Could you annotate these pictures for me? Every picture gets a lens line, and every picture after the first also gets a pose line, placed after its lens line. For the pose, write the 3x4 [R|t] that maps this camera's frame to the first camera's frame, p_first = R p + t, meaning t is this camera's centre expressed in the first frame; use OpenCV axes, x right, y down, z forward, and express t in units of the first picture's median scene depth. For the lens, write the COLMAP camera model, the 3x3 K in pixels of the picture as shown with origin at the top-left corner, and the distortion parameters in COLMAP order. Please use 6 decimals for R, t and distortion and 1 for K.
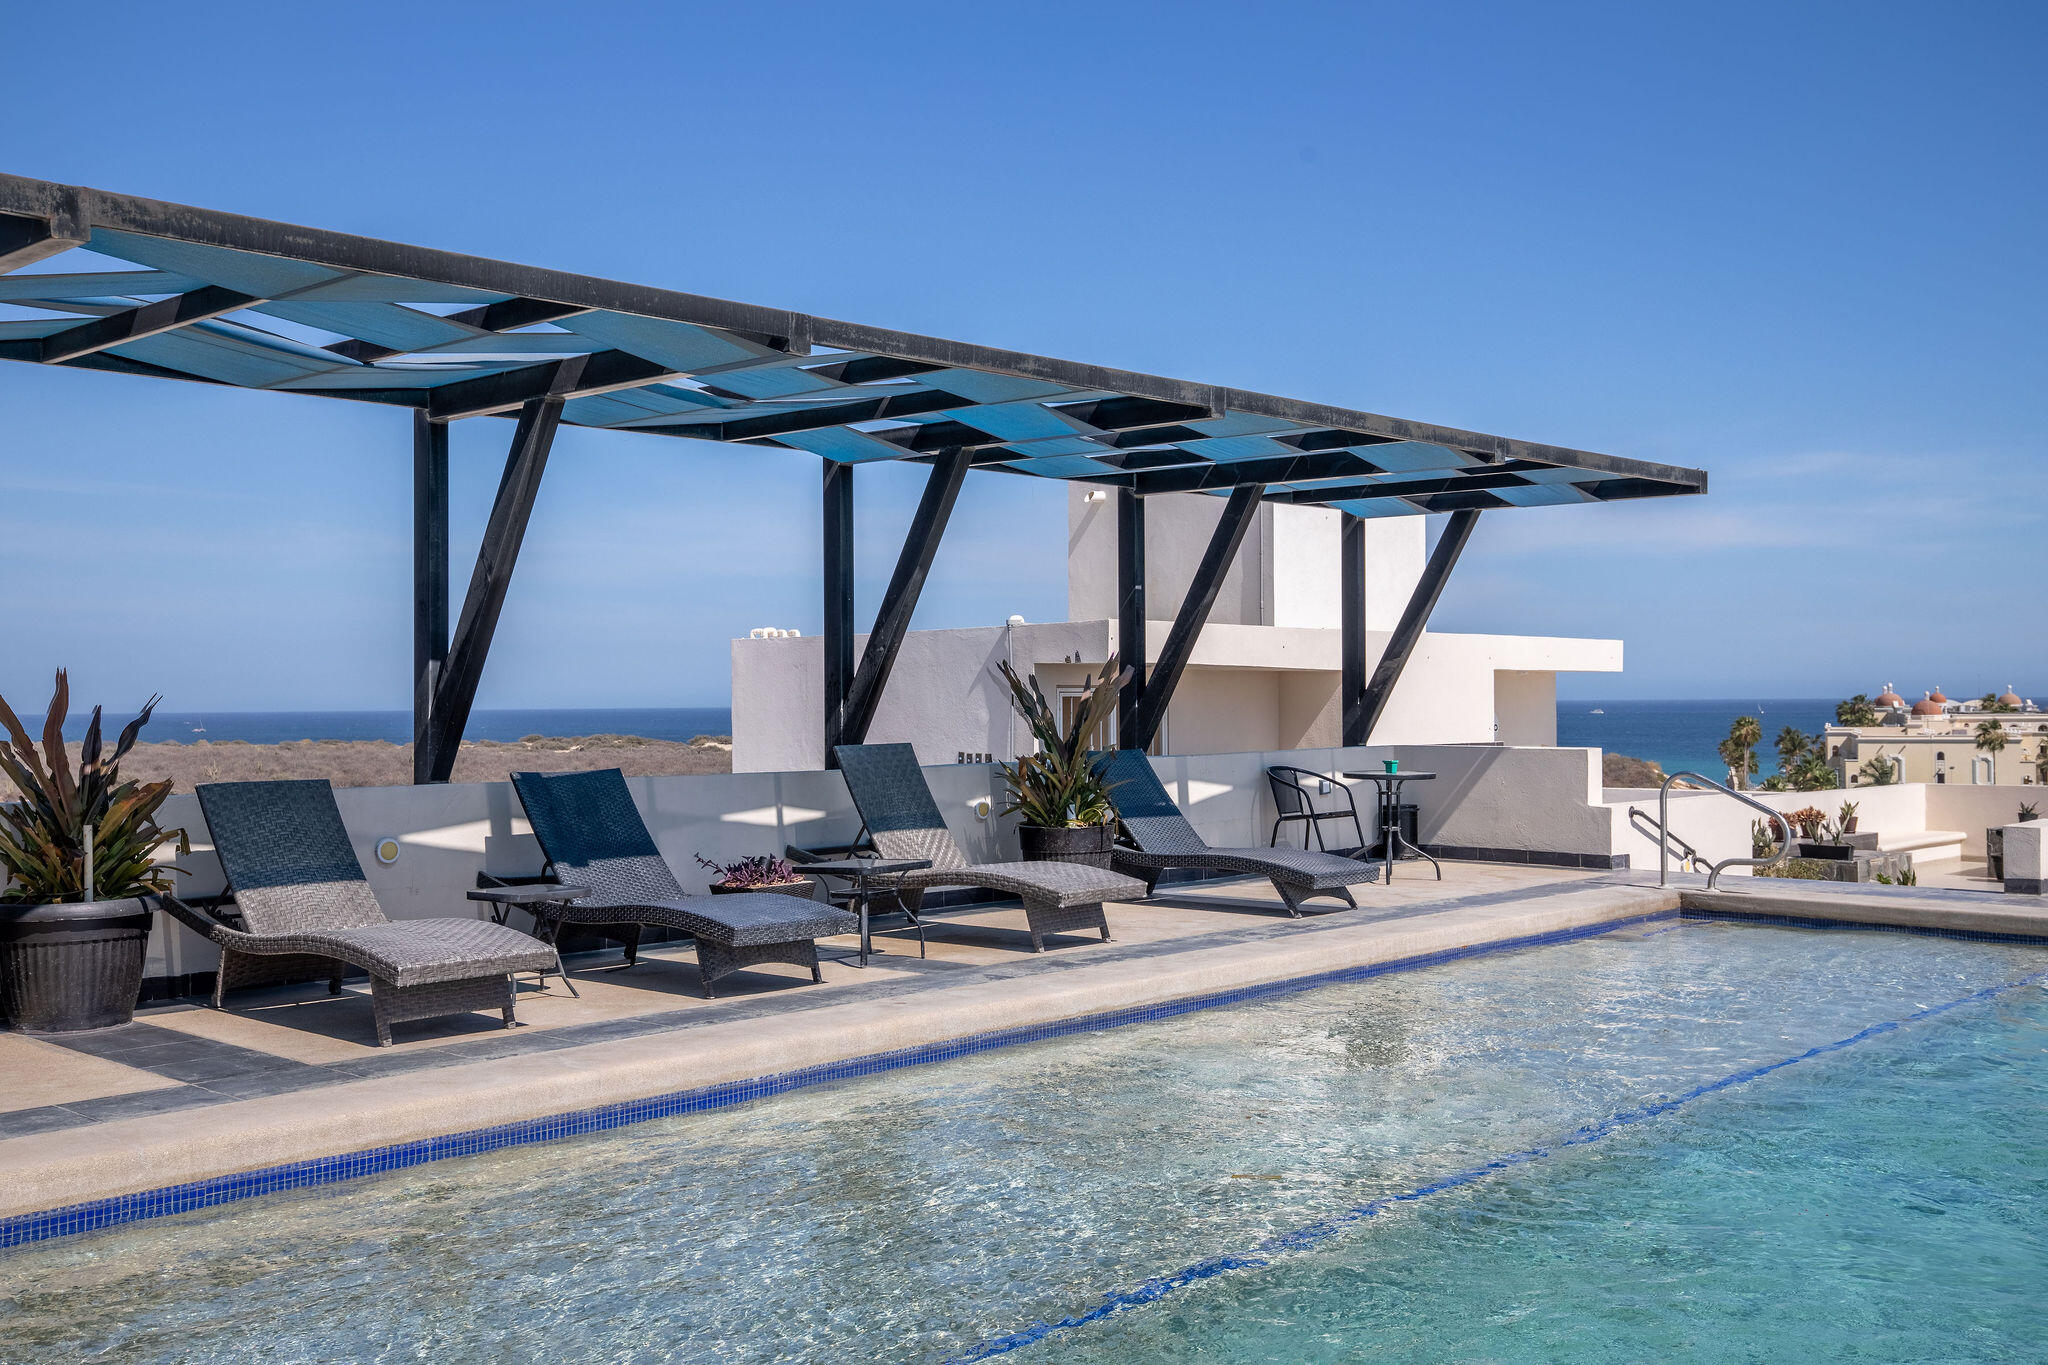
lens RADIAL K [[1944.0, 0, 1021.2], [0, 1944.0, 692.2], [0, 0, 1]] dist [0.050953, 0.000000]
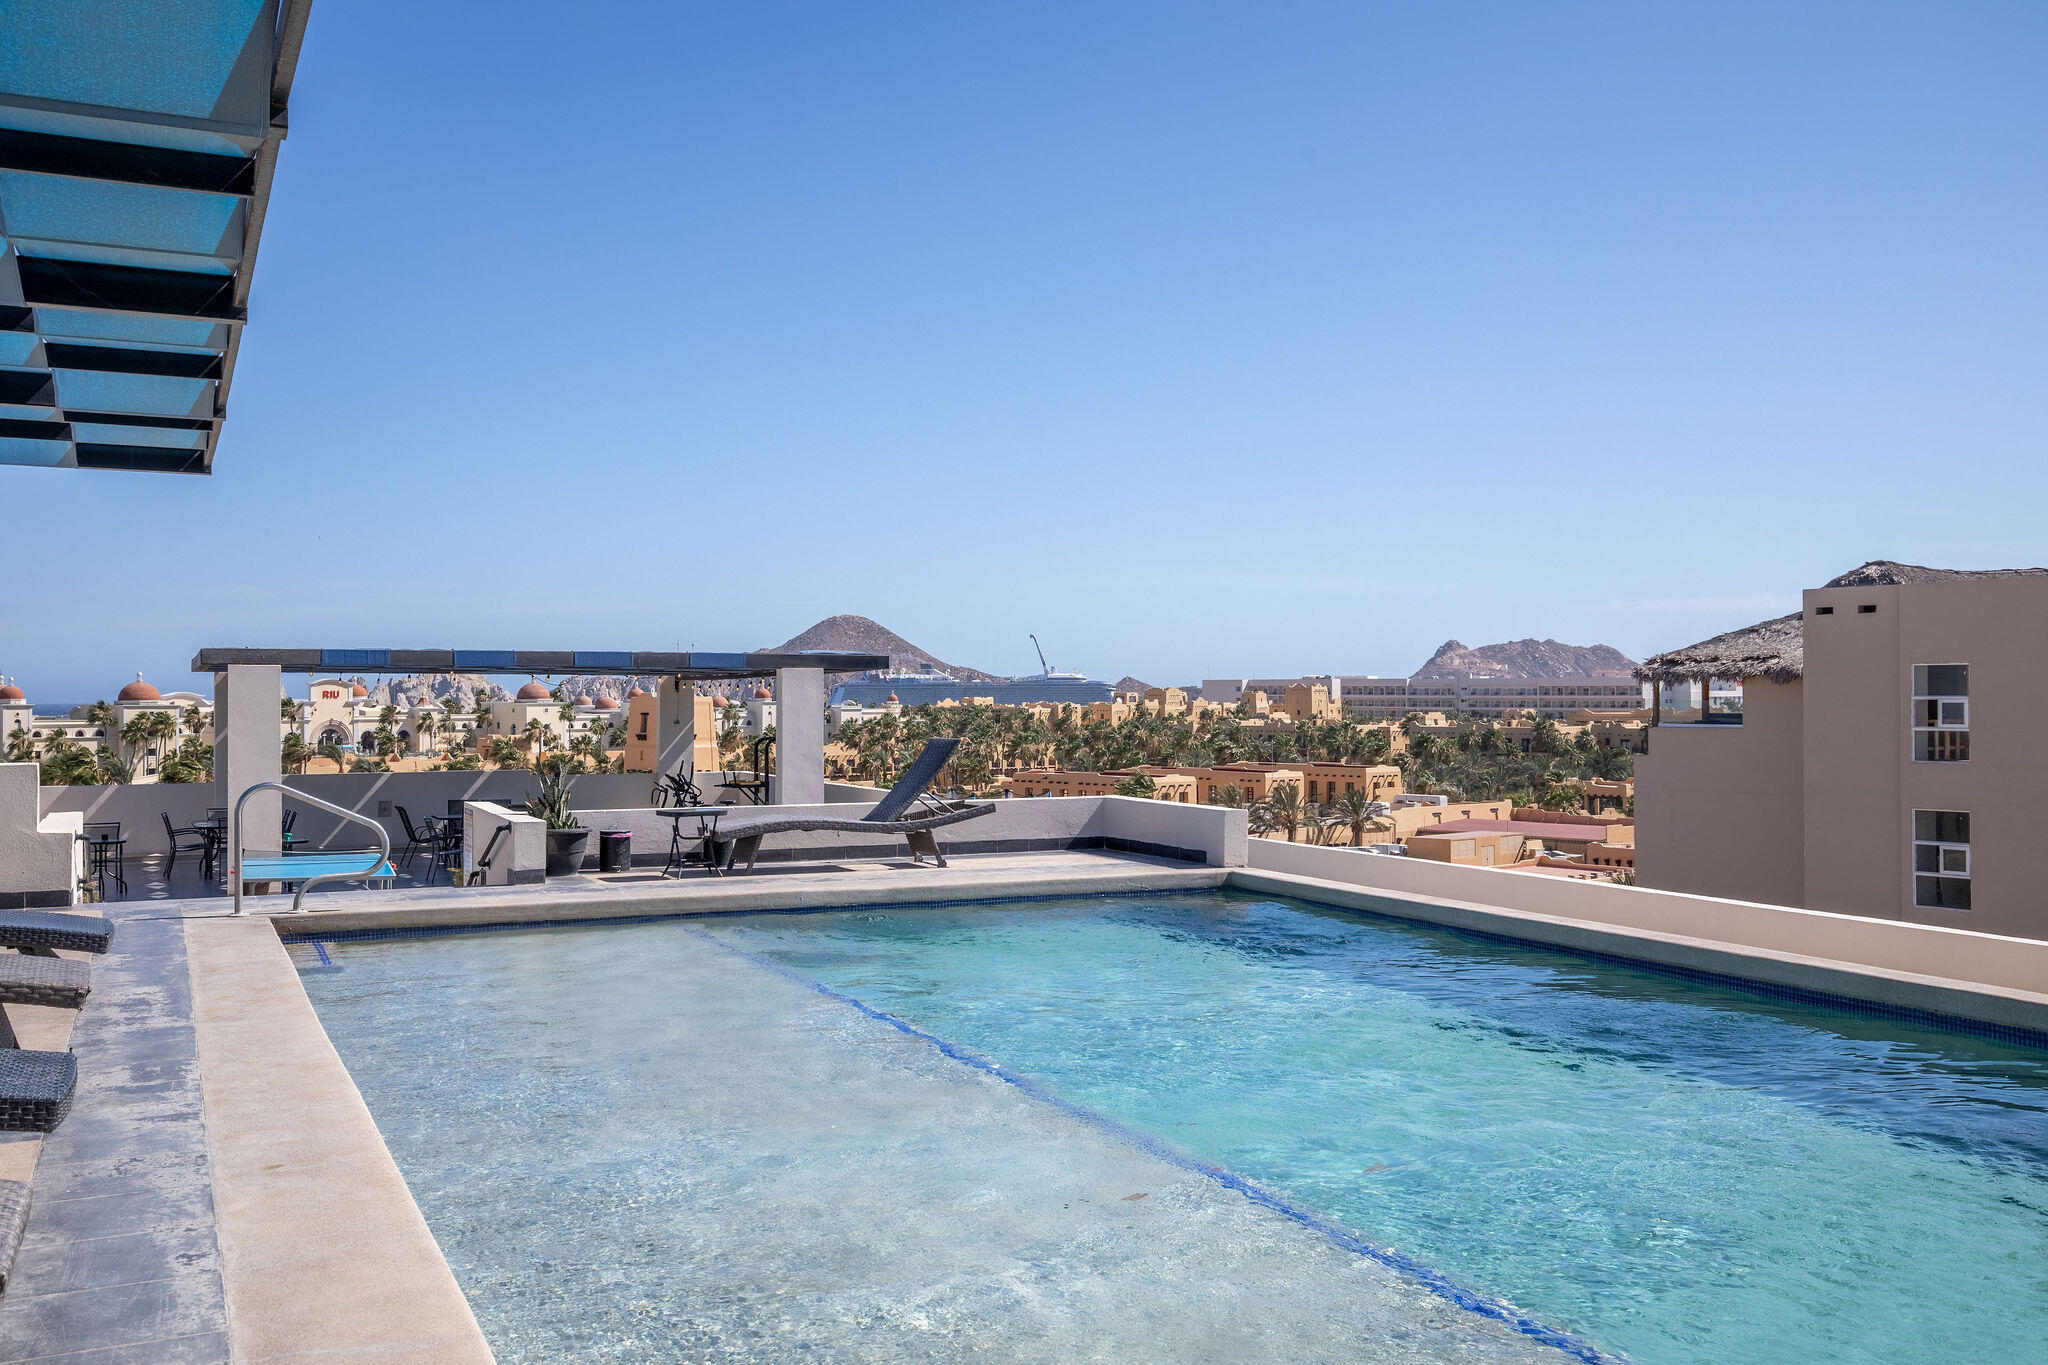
lens RADIAL K [[1944.0, 0, 1033.4], [0, 1944.0, 689.7], [0, 0, 1]] dist [0.050953, 0.000000]
pose [[0.373186, 0.007514, 0.927726, -0.384900], [-0.001339, 0.999971, -0.007561, 0.003877], [-0.927755, 0.001580, 0.373185, 0.349338]]
